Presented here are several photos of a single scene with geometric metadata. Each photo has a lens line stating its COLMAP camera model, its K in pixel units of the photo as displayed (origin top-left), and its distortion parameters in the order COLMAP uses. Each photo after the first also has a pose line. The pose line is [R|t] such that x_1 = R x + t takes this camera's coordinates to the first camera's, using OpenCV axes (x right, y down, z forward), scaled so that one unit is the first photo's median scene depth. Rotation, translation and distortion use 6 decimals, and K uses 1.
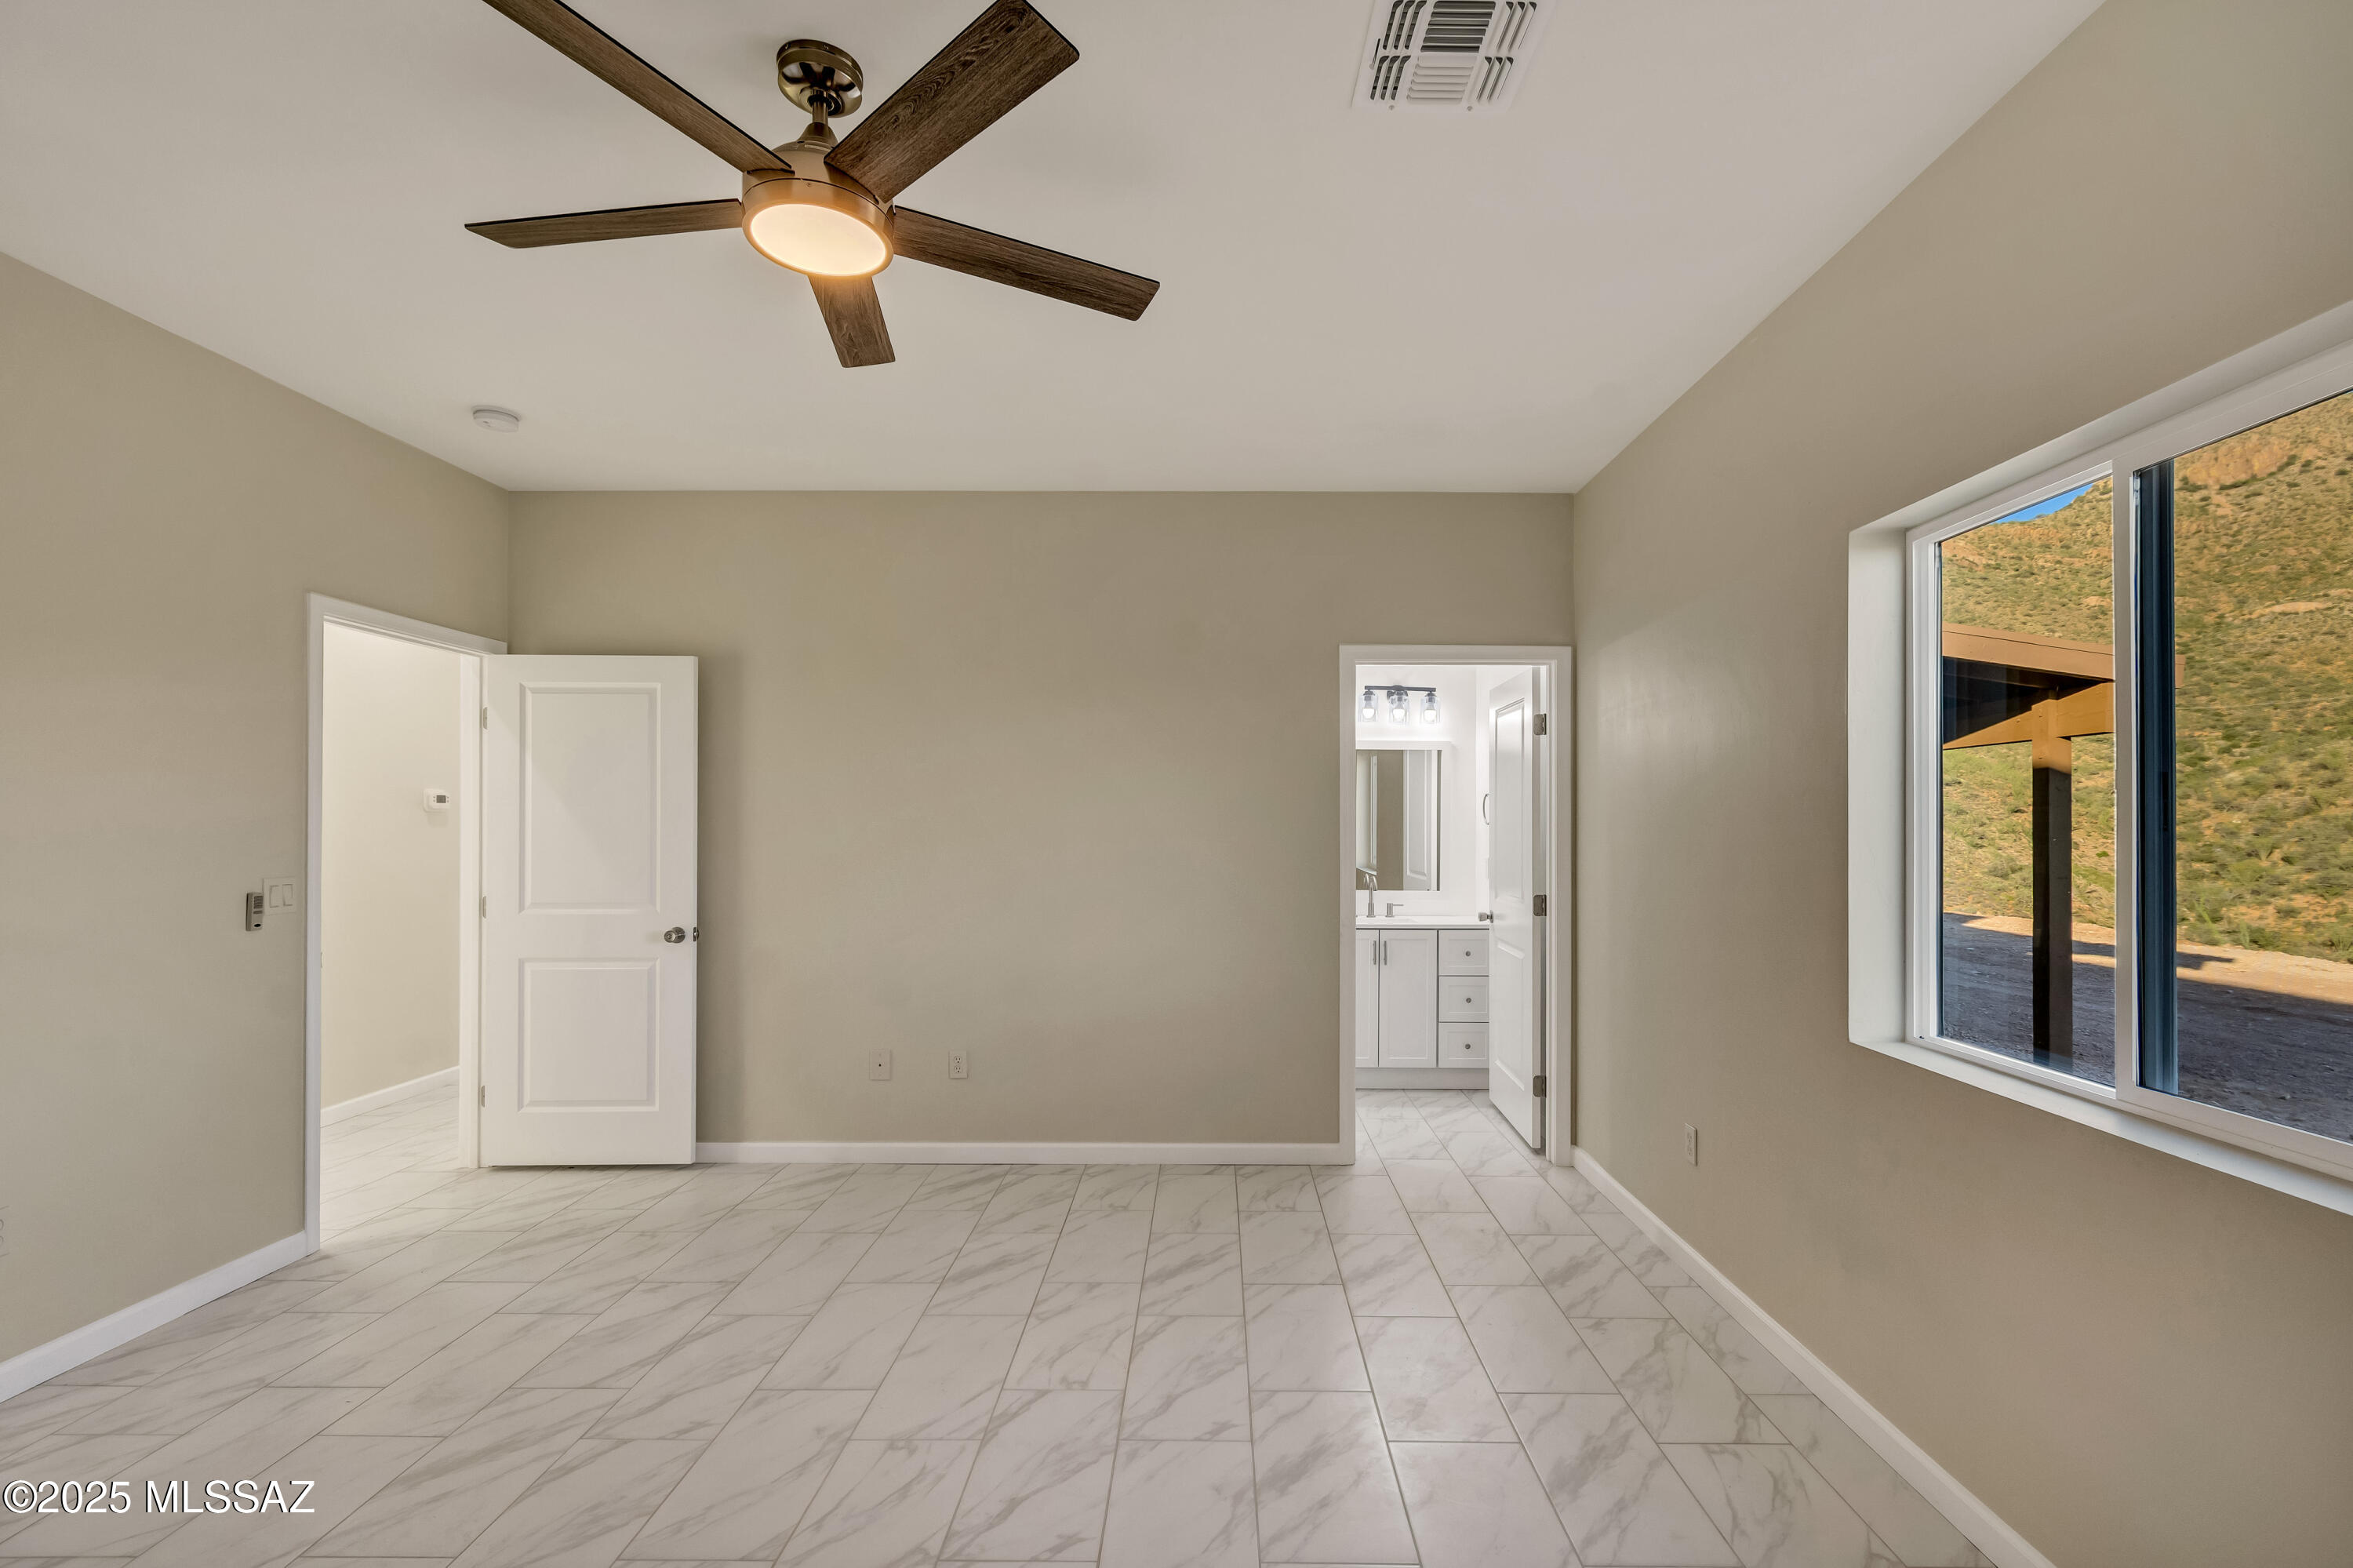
lens RADIAL K [[1060.6, 0, 1234.4], [0, 1060.6, 828.5], [0, 0, 1]] dist [0.008053, -0.003674]
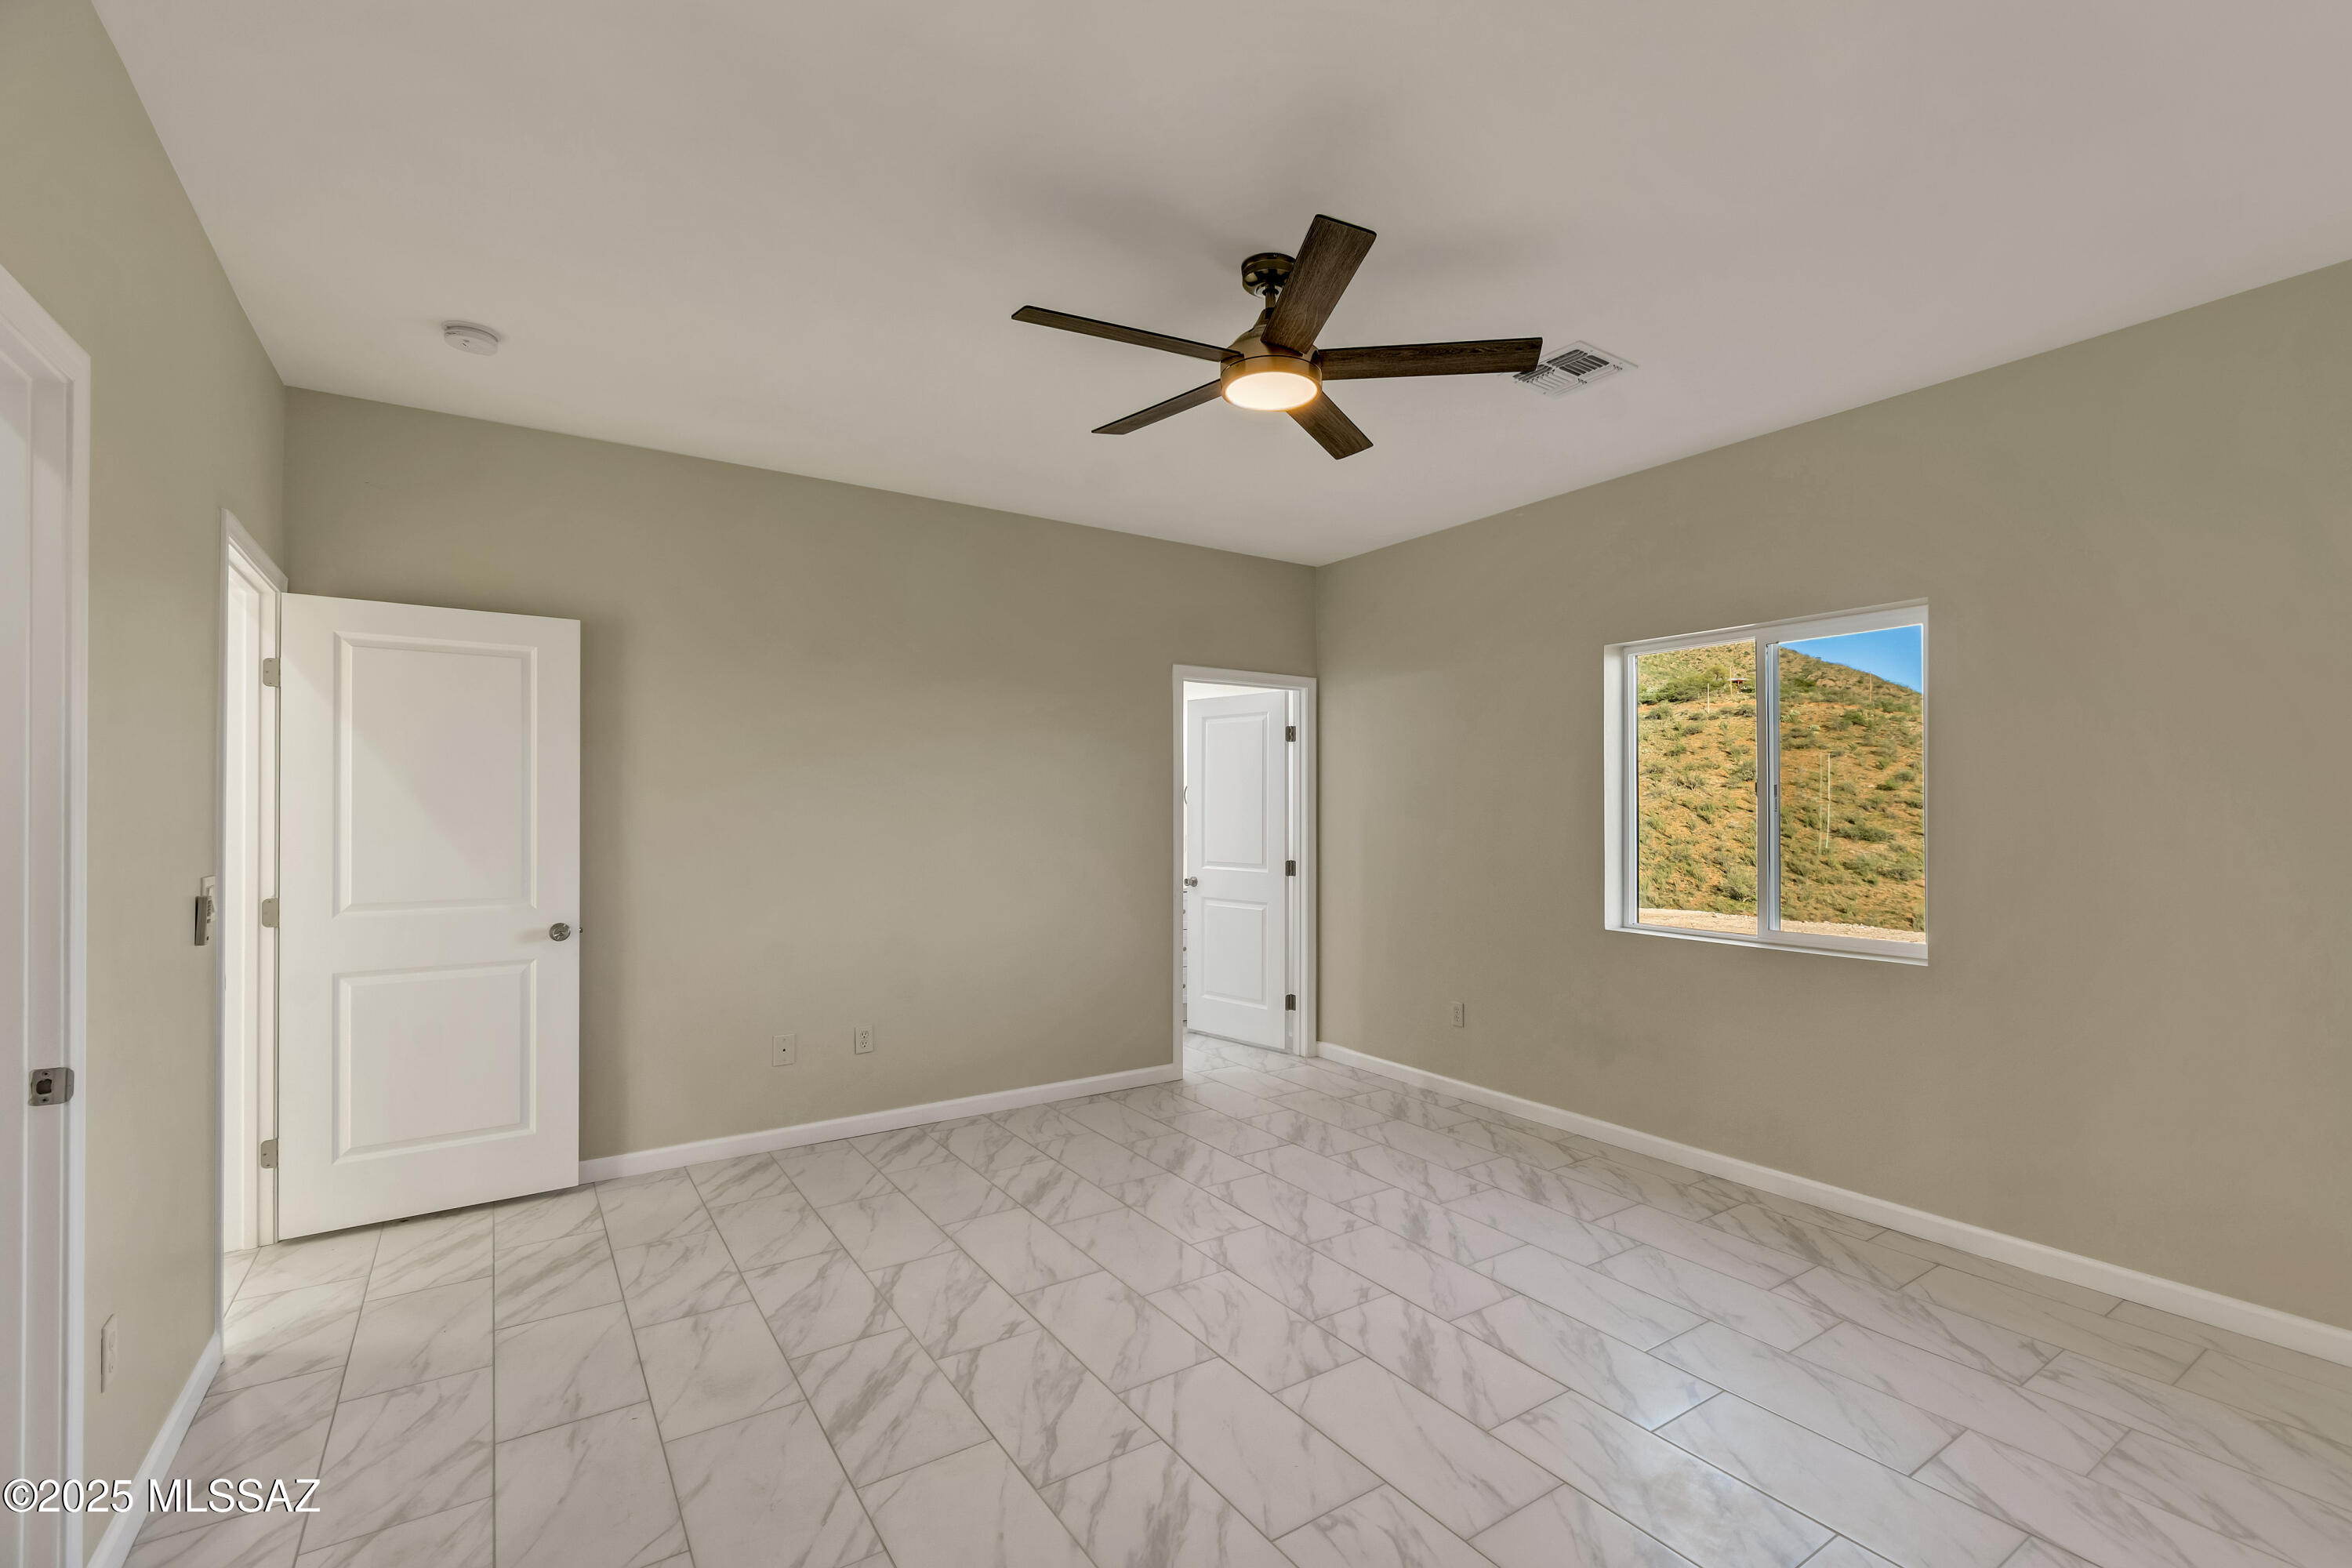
lens RADIAL K [[1060.1, 0, 1219.4], [0, 1060.1, 805.6], [0, 0, 1]] dist [0.008053, -0.003674]
pose [[0.811013, 0.002591, 0.585023, -0.739167], [0.000752, 0.999985, -0.005471, 0.000516], [-0.585028, 0.004877, 0.810999, -0.054607]]
